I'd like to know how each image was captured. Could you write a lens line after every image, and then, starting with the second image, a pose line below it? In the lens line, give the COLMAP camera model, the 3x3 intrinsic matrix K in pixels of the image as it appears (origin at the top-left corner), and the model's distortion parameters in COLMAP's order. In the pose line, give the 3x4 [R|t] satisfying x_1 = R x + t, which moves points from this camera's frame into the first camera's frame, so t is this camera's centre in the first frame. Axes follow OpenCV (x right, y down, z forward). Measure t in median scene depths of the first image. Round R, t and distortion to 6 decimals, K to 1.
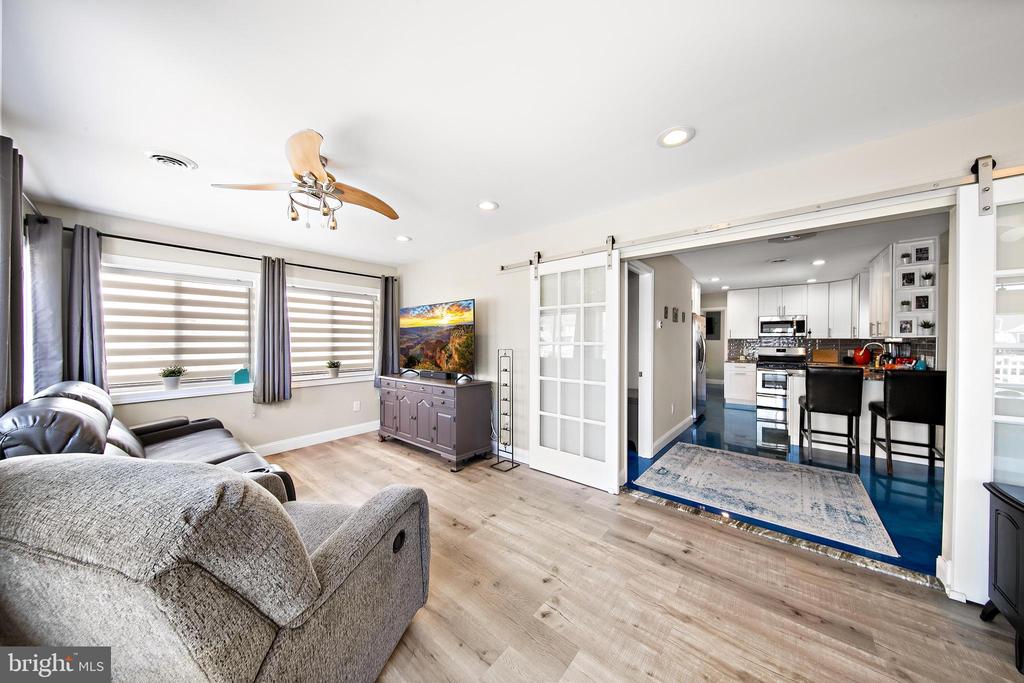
lens RADIAL K [[323.8, 0, 514.6], [0, 323.8, 341.2], [0, 0, 1]] dist [0.005694, -0.004114]
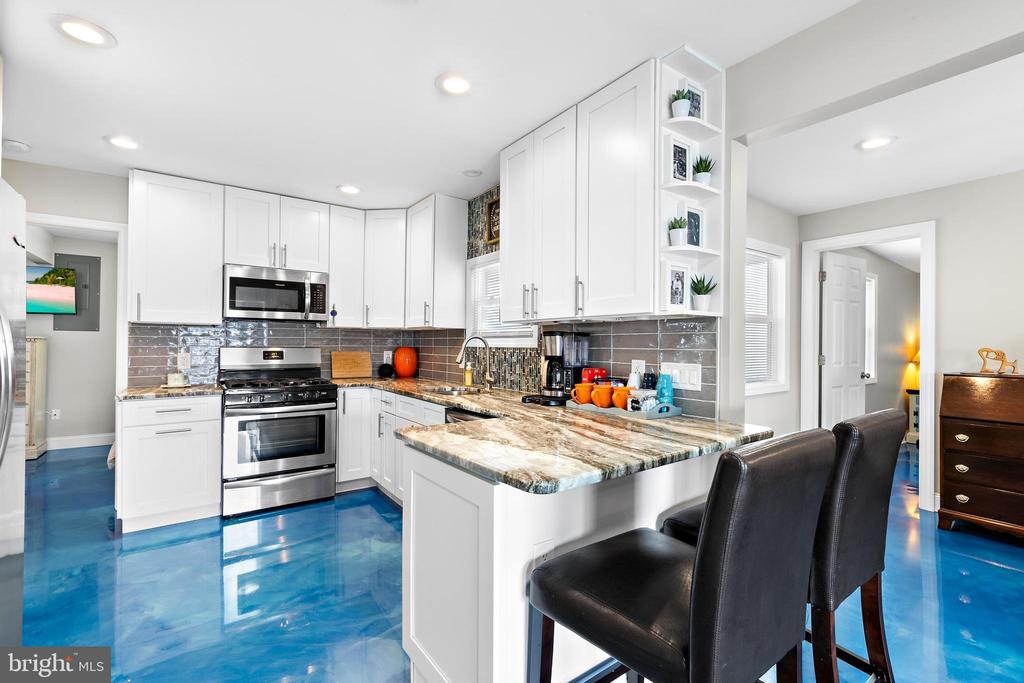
lens RADIAL K [[455.8, 0, 515.3], [0, 455.8, 340.2], [0, 0, 1]] dist [0.005481, 0.000256]
pose [[0.259608, 0.004658, 0.965703, 0.714561], [-0.004668, 0.999983, -0.003569, 0.021454], [-0.965703, -0.003582, 0.259625, 1.150231]]
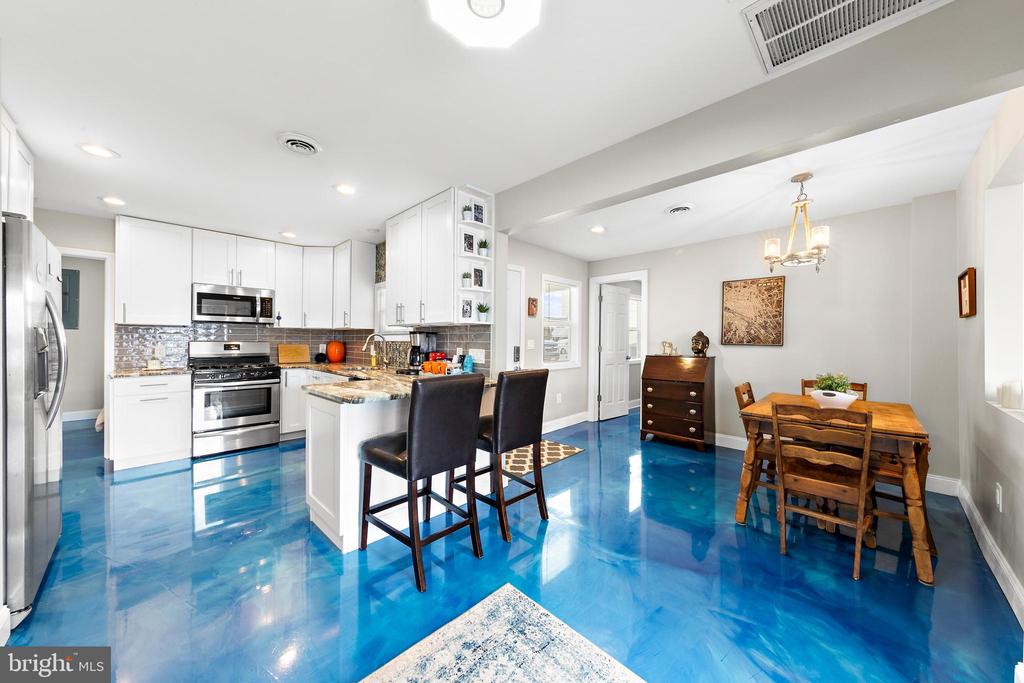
lens RADIAL K [[355.7, 0, 515.5], [0, 355.7, 340.0], [0, 0, 1]] dist [0.002161, -0.000037]
pose [[0.088756, -0.003999, 0.996045, 0.480505], [-0.004507, 0.999980, 0.004416, 0.022321], [-0.996043, -0.004881, 0.088736, 0.906896]]
